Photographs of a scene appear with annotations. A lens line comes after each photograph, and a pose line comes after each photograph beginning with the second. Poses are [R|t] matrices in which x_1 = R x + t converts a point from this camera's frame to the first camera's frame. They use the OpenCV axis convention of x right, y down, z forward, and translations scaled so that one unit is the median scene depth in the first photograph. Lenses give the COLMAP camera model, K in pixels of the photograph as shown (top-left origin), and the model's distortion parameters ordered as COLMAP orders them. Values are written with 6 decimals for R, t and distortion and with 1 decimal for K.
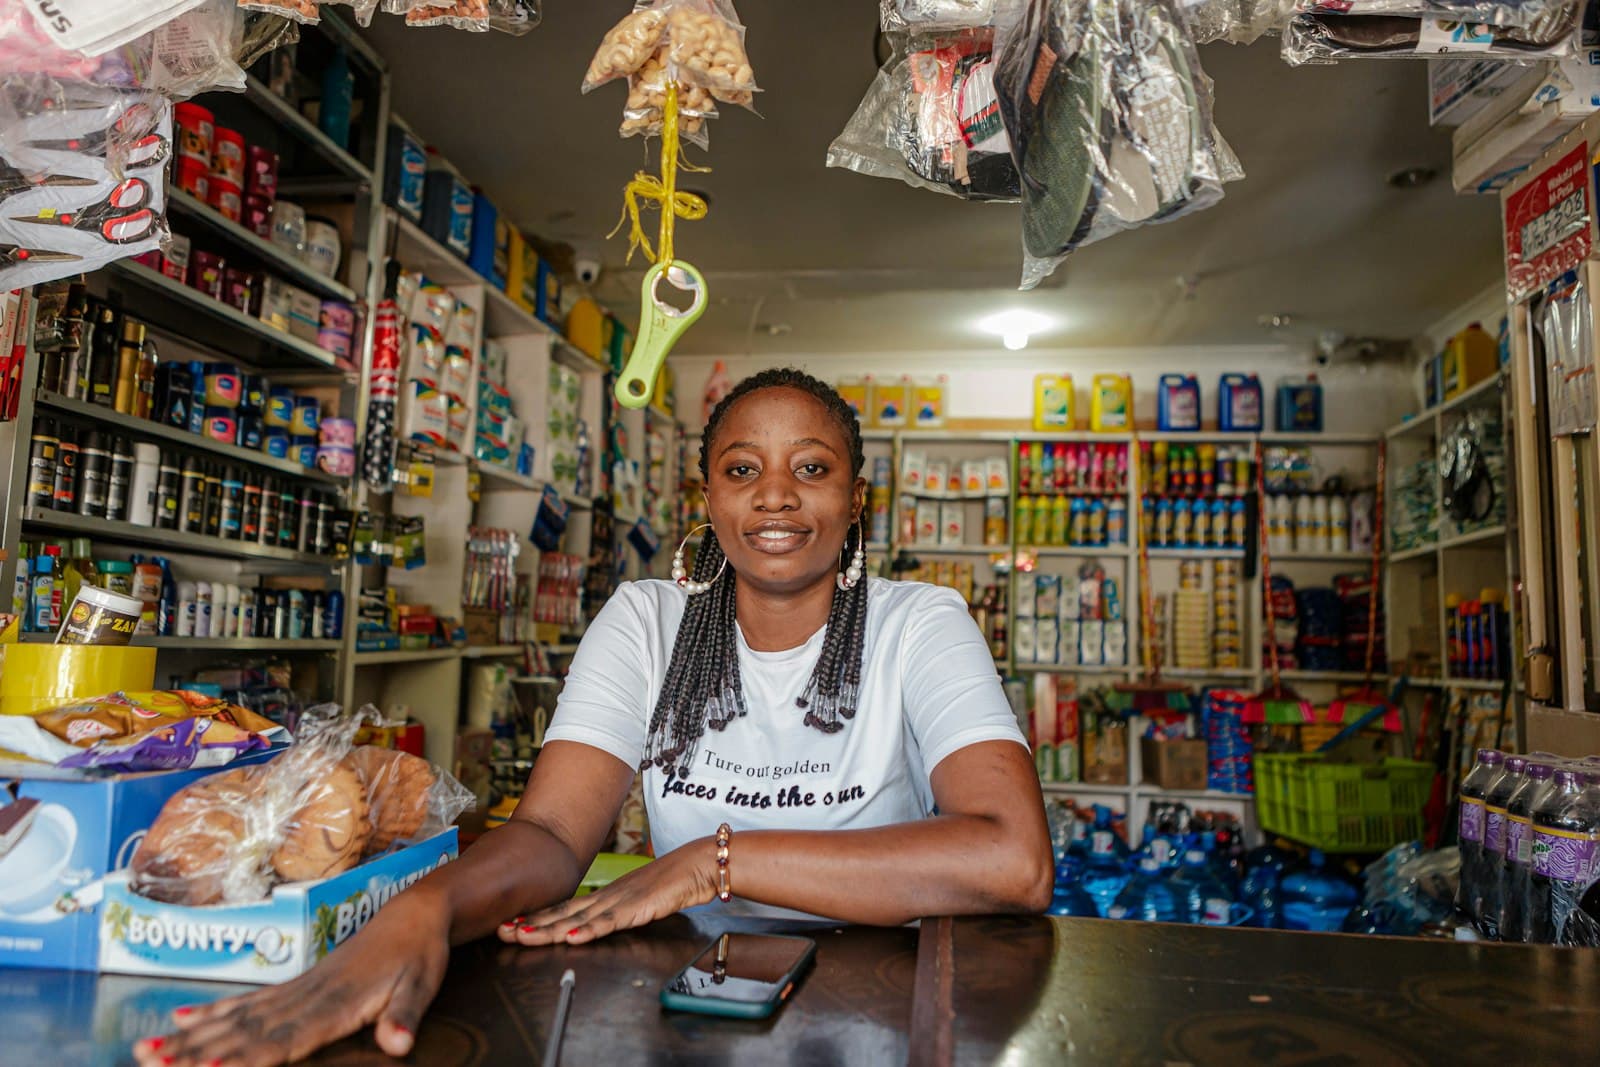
lens RADIAL K [[1174.7, 0, 800.0], [0, 1174.7, 533.5], [0, 0, 1]] dist [0.003834, 0.001167]
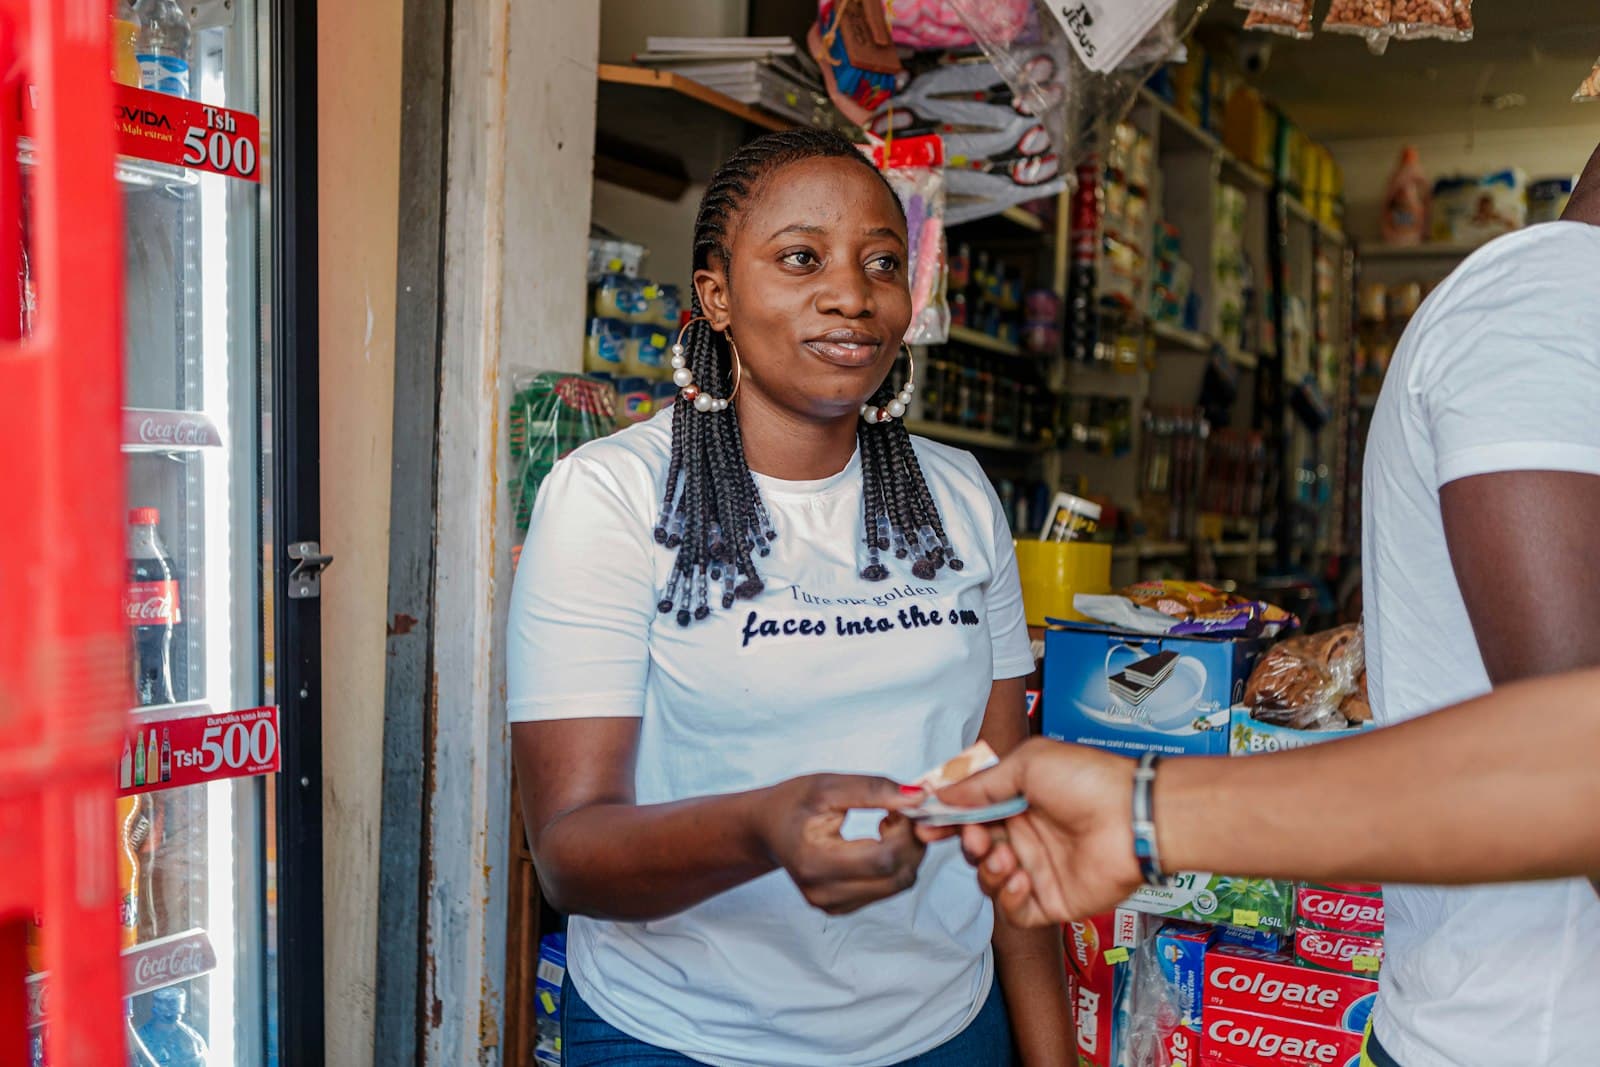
lens RADIAL K [[1728.6, 0, 800.0], [0, 1728.6, 533.5], [0, 0, 1]] dist [-0.009718, -0.011827]
pose [[0.933612, 0.018458, -0.357810, -0.099834], [0.014160, 0.995991, 0.088326, -0.035044], [0.358006, -0.087529, 0.929608, -0.346767]]
